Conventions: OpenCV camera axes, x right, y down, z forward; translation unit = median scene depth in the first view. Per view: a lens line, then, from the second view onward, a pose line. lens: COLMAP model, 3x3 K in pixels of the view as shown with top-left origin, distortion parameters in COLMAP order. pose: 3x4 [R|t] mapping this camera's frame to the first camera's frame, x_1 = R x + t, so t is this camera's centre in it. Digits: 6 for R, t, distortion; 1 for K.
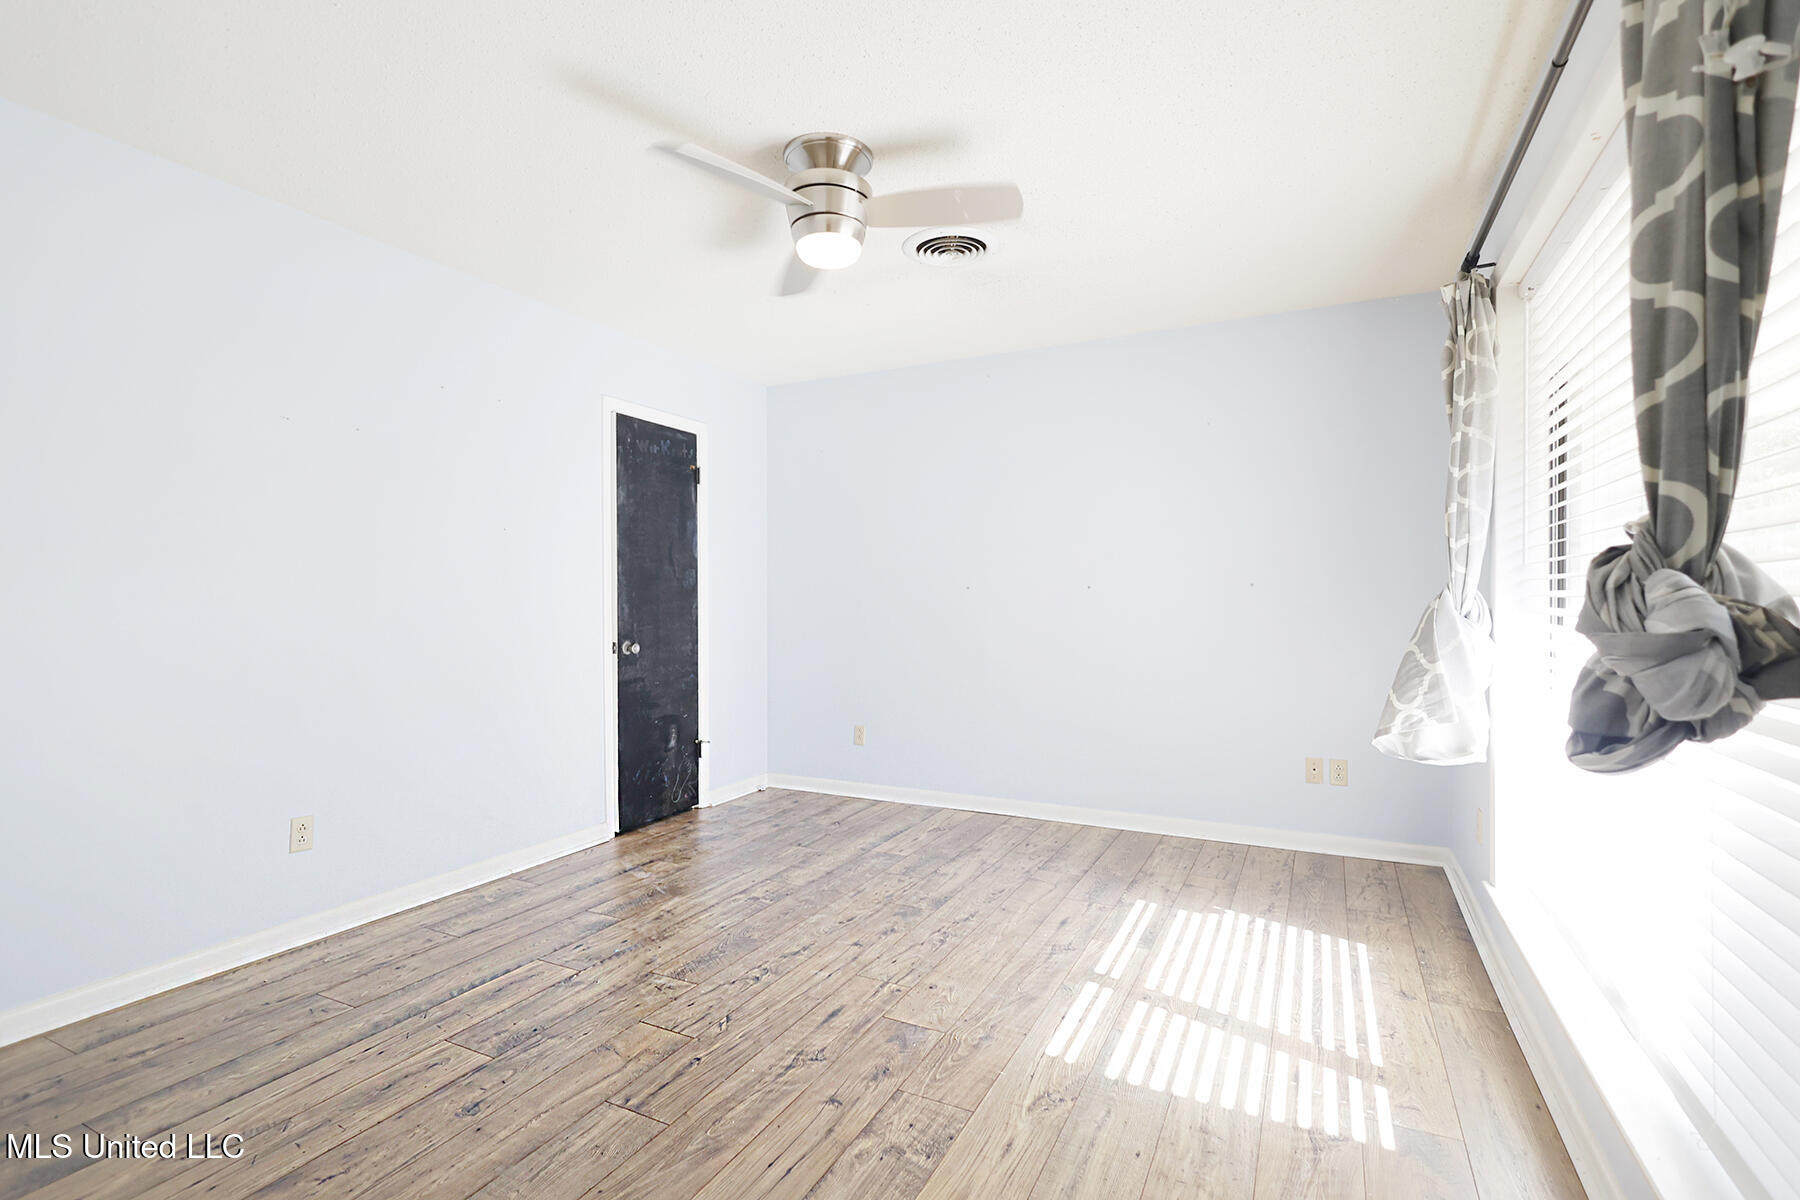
lens RADIAL K [[819.5, 0, 899.9], [0, 819.5, 604.9], [0, 0, 1]] dist [-0.002896, 0.000102]
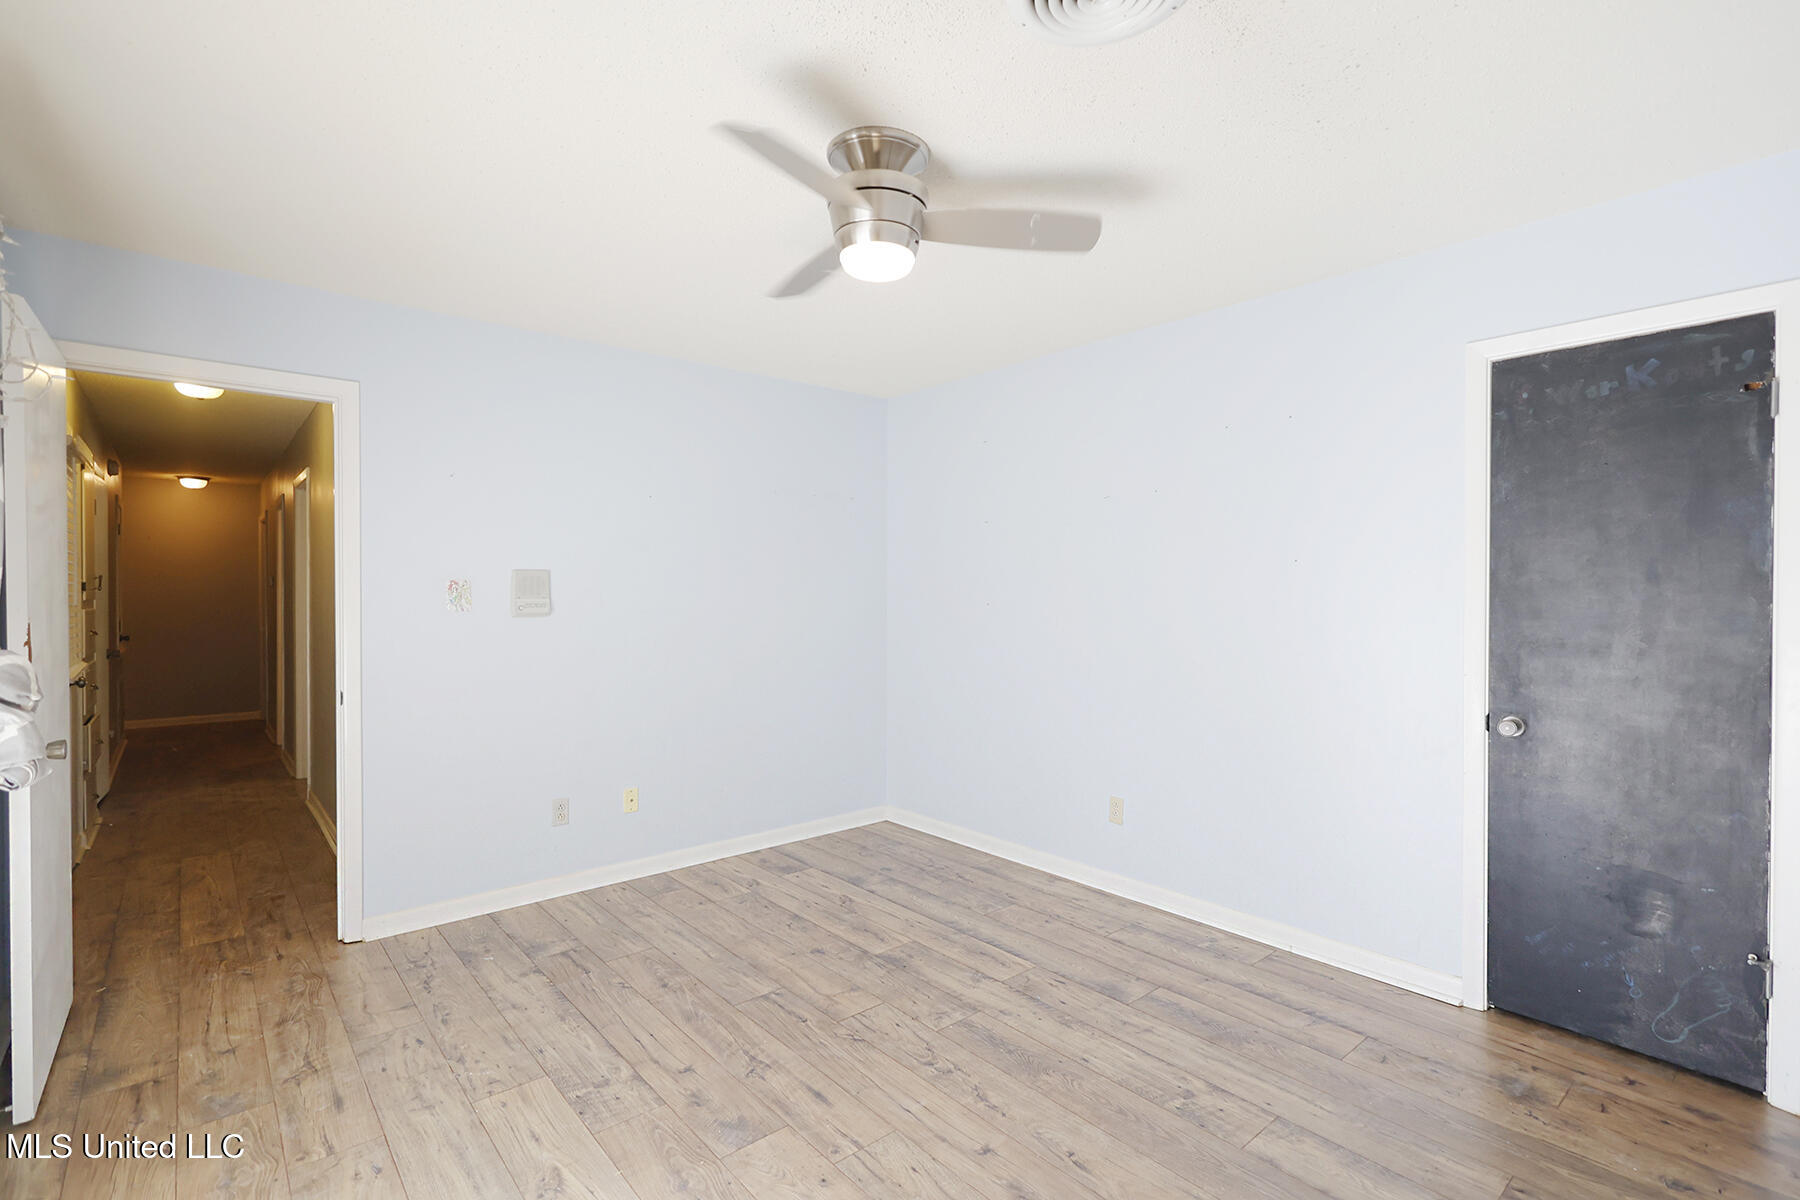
lens RADIAL K [[819.5, 0, 903.2], [0, 819.5, 593.9], [0, 0, 1]] dist [-0.002896, 0.000102]
pose [[-0.366735, 0.002350, -0.930322, 0.685580], [-0.007231, 0.999959, 0.005376, -0.080693], [0.930297, 0.008699, -0.366704, 1.280439]]
